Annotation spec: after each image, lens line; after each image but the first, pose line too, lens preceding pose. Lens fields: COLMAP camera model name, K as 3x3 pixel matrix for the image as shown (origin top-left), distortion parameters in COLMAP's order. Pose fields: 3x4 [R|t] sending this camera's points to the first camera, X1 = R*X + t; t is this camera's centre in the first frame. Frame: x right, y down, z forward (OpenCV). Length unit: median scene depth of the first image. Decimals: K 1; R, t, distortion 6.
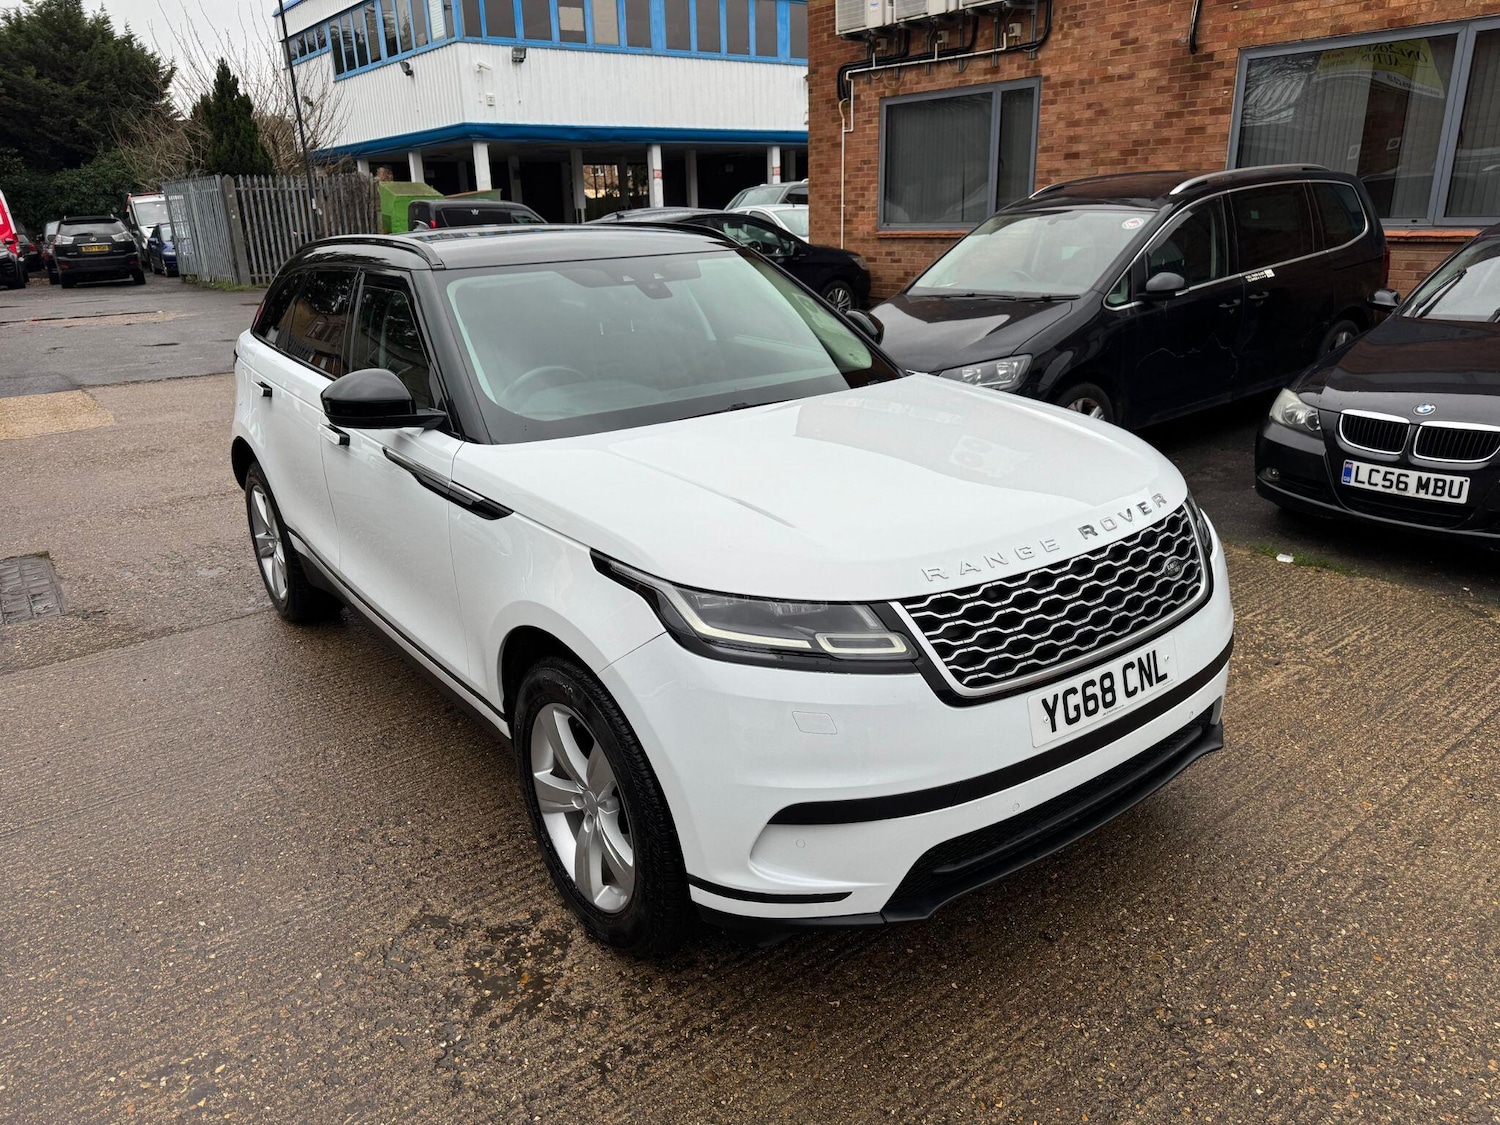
lens RADIAL K [[1103.5, 0, 761.0], [0, 1103.5, 553.8], [0, 0, 1]] dist [0.034045, -0.037353]
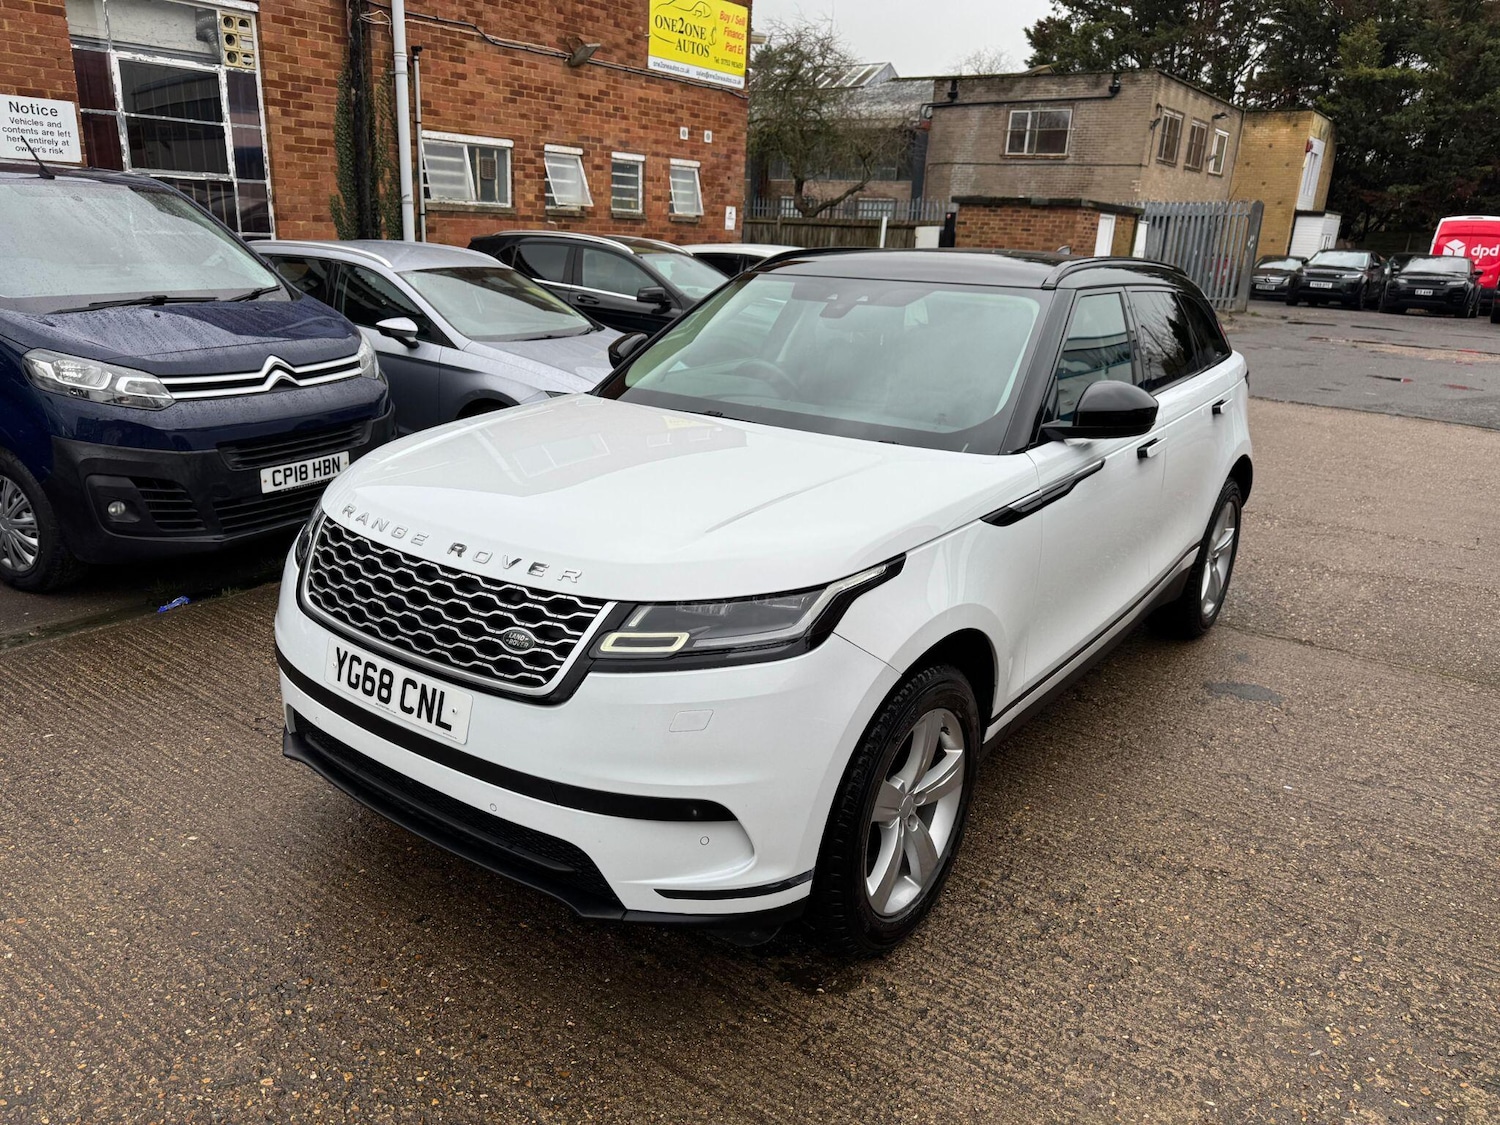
lens RADIAL K [[1072.1, 0, 748.5], [0, 1072.1, 559.2], [0, 0, 1]] dist [0.014770, -0.005864]
pose [[0.271198, 0.315162, -0.909464, 0.920857], [-0.354067, 0.911289, 0.210213, -0.227399], [0.895035, 0.265001, 0.358729, 0.654999]]
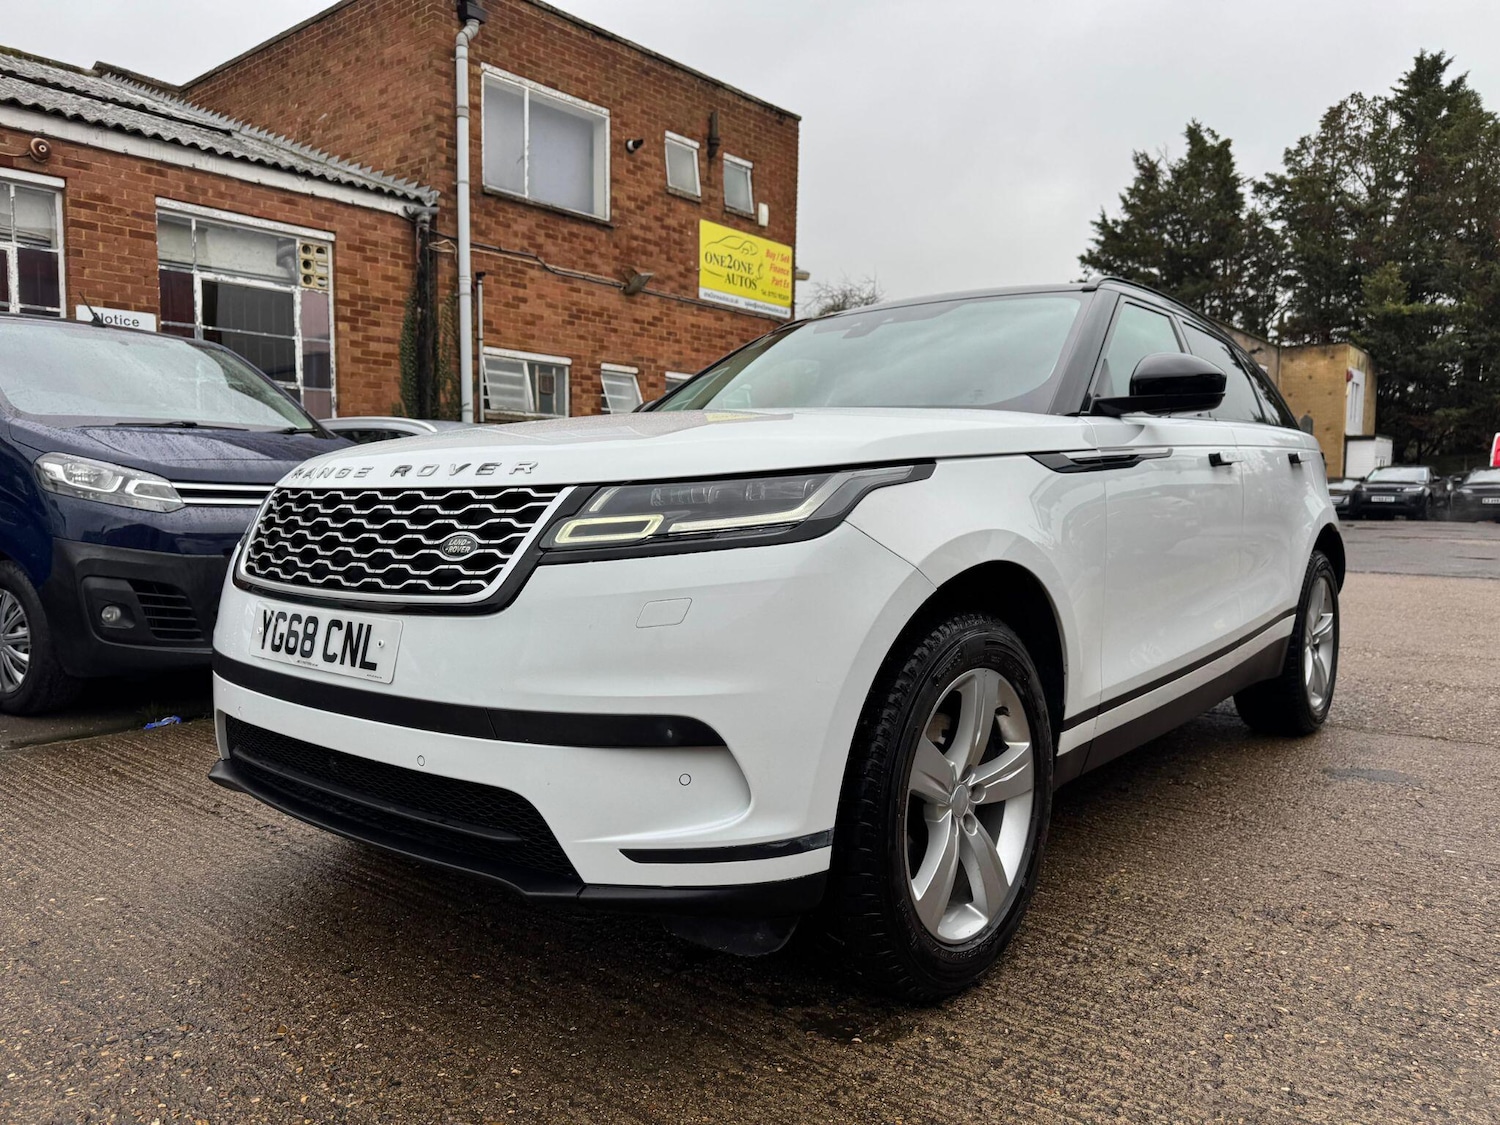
lens RADIAL K [[1065.7, 0, 755.3], [0, 1065.7, 569.6], [0, 0, 1]] dist [0.028793, -0.027333]
pose [[0.223161, 0.091612, -0.970467, 0.852563], [-0.321548, 0.946767, 0.015434, -0.035610], [0.920221, 0.308608, 0.240739, 0.791401]]
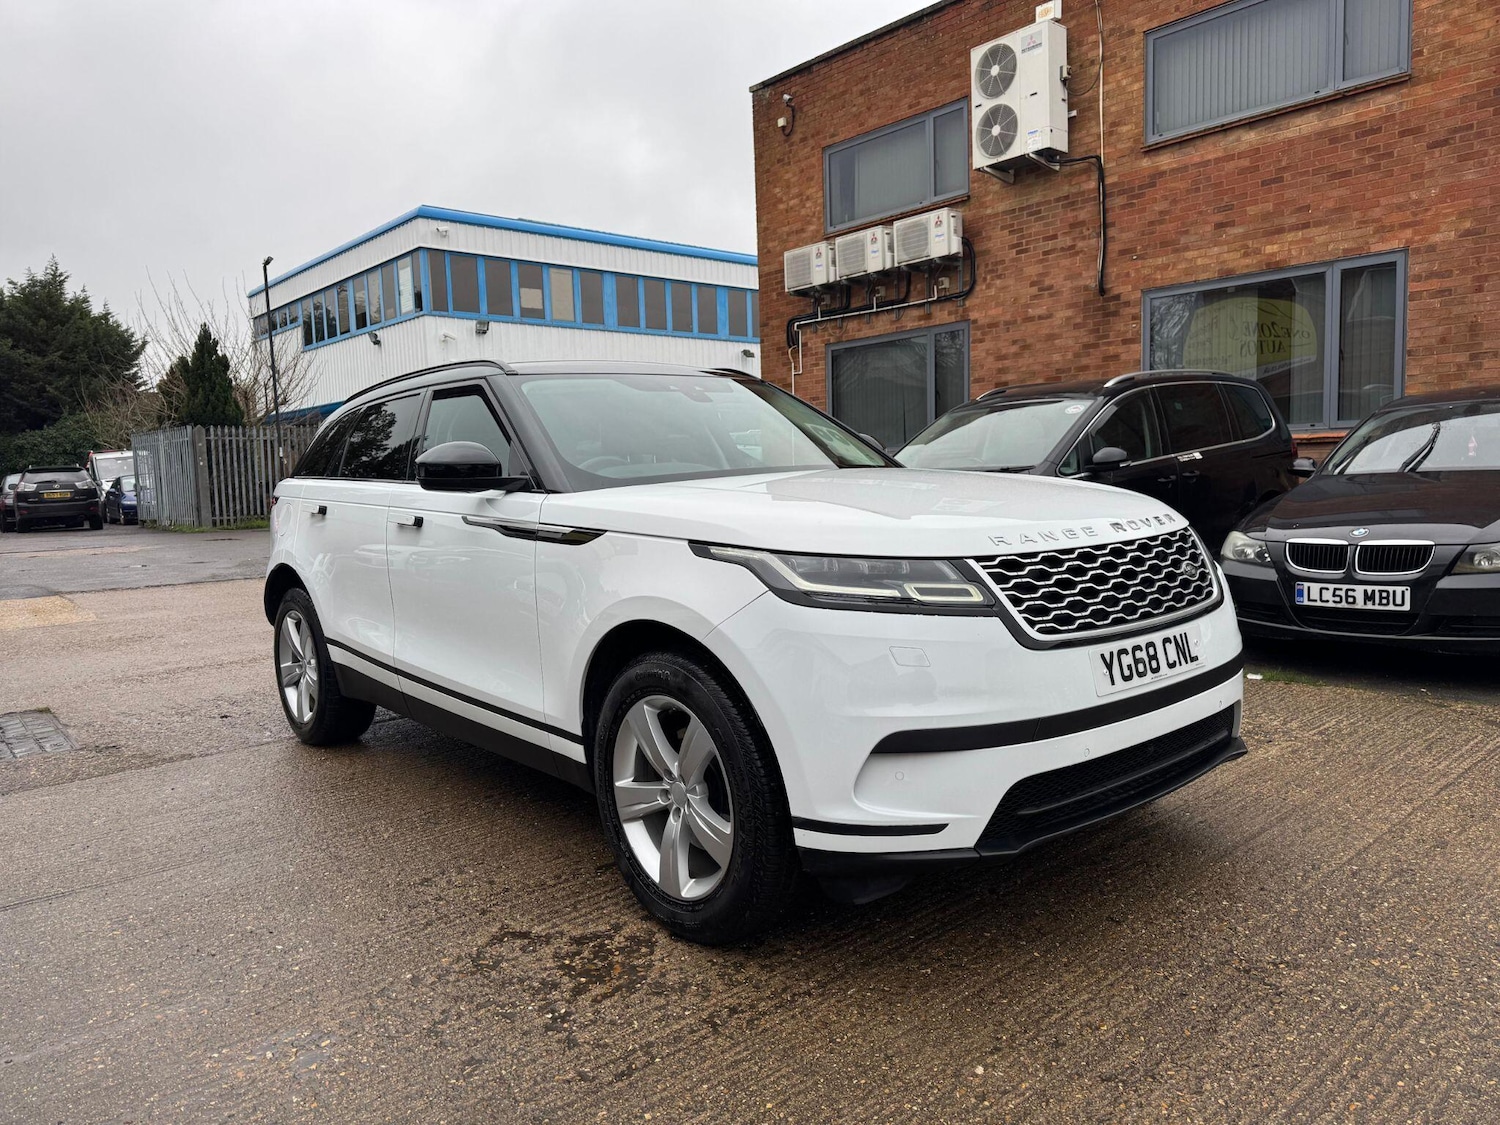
lens RADIAL K [[1097.5, 0, 758.4], [0, 1097.5, 538.5], [0, 0, 1]] dist [0.040715, -0.046156]
pose [[0.998129, -0.008701, 0.060525, -0.109666], [0.023467, 0.968536, -0.247764, 0.196866], [-0.056465, 0.248721, 0.966928, -0.064407]]
